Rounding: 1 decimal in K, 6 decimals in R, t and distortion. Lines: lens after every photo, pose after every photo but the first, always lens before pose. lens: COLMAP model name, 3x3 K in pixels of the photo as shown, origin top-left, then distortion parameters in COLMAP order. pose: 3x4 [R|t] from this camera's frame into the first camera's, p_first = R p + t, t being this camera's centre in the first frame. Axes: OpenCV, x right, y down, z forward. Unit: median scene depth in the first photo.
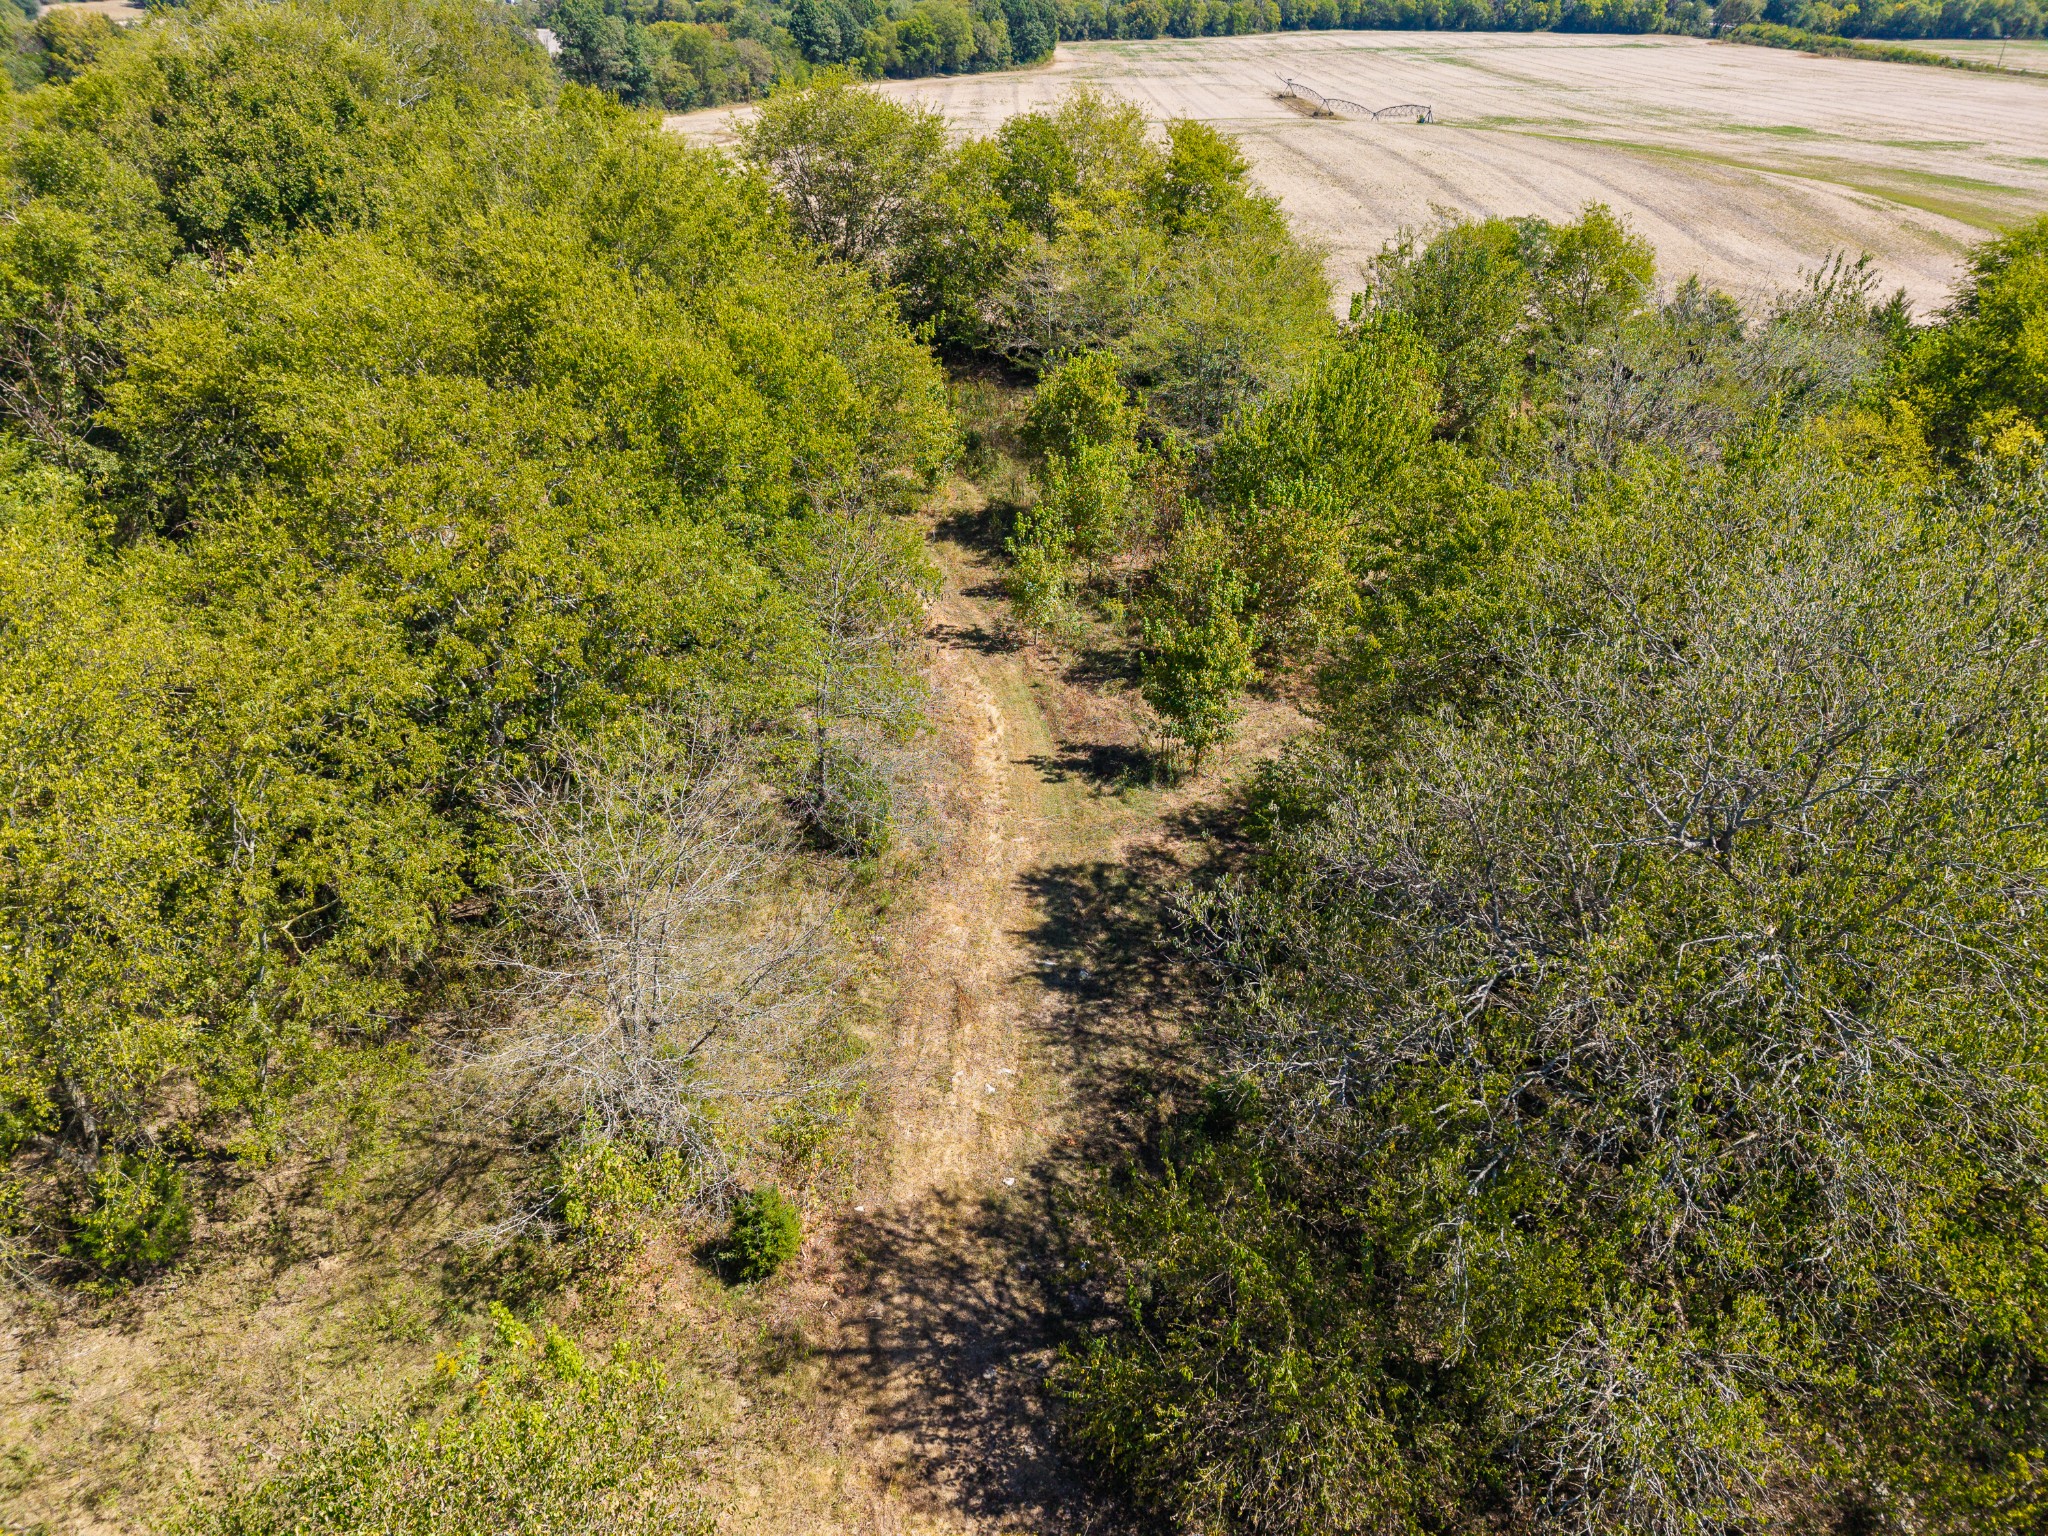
lens RADIAL K [[1371.7, 0, 1024.0], [0, 1371.7, 768.0], [0, 0, 1]] dist [0.006527, -0.000650]
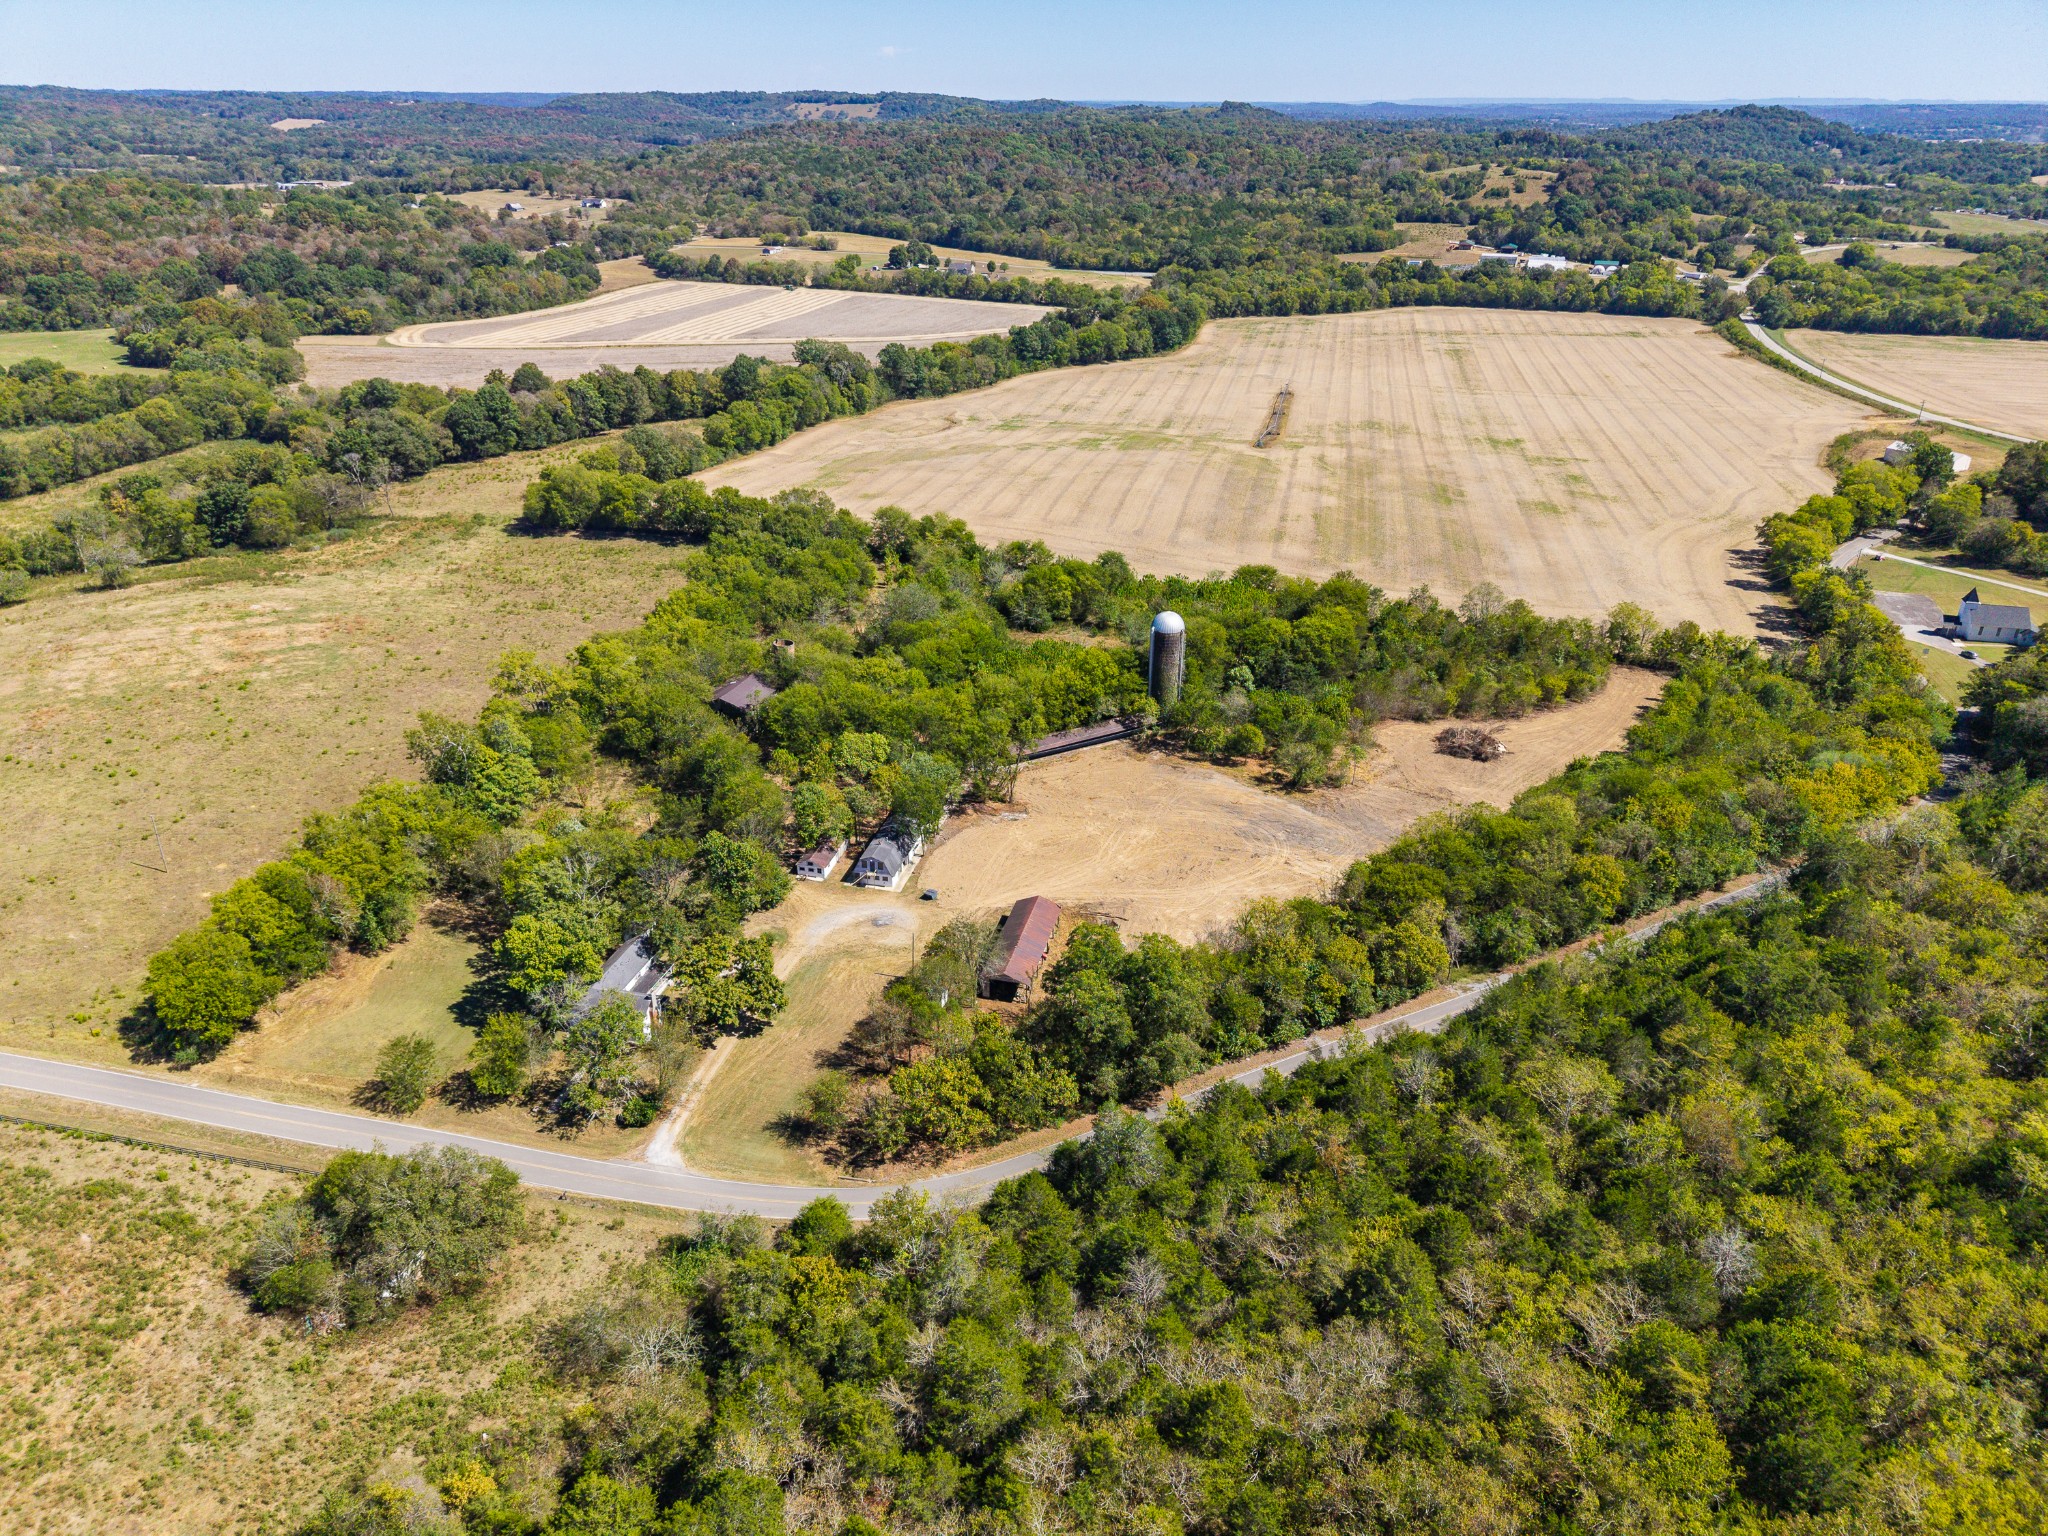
lens RADIAL K [[1371.7, 0, 1024.0], [0, 1371.7, 768.0], [0, 0, 1]] dist [0.006527, -0.000650]
pose [[0.973295, 0.101807, -0.205747, 0.174892], [-0.119658, 0.989884, -0.076237, 0.093647], [0.195905, 0.098820, 0.975631, -0.445255]]
